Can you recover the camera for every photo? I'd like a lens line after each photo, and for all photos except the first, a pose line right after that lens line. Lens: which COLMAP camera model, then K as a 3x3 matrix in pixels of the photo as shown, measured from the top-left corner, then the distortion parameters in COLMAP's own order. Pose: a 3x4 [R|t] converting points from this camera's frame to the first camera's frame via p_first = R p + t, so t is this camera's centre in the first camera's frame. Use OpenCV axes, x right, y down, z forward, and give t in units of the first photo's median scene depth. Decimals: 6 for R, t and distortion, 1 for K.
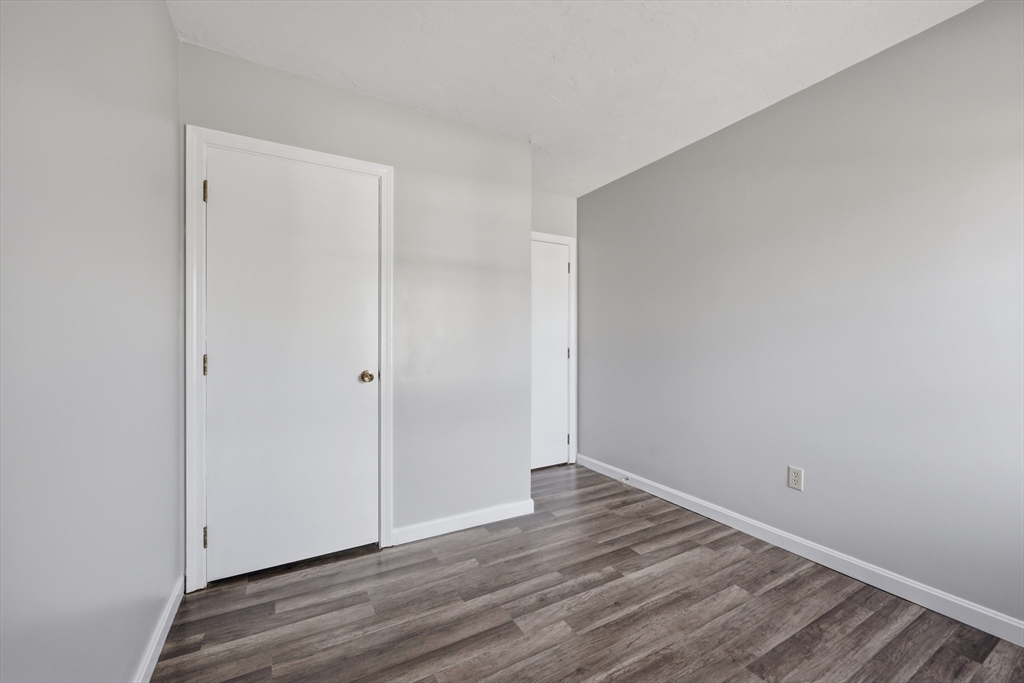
lens RADIAL K [[415.0, 0, 516.6], [0, 415.0, 332.7], [0, 0, 1]] dist [0.000055, 0.000114]
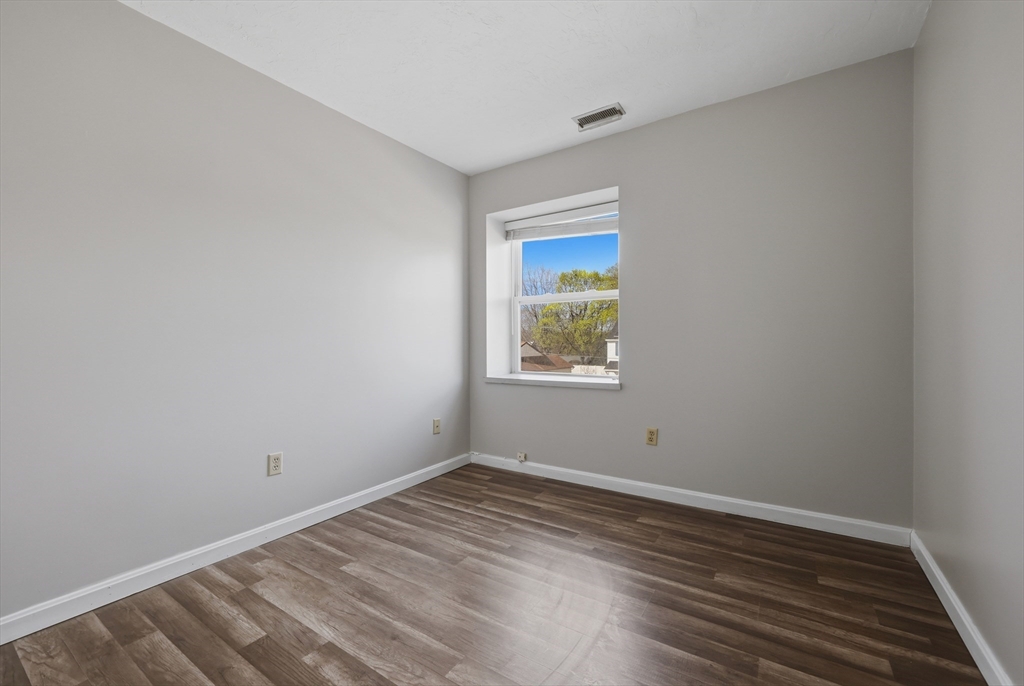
lens RADIAL K [[415.0, 0, 505.1], [0, 415.0, 345.0], [0, 0, 1]] dist [0.000055, 0.000114]
pose [[-0.427649, 0.001687, 0.903943, -0.474821], [-0.000906, 0.999997, -0.002295, 0.064654], [-0.903944, -0.001801, -0.427647, 0.931421]]
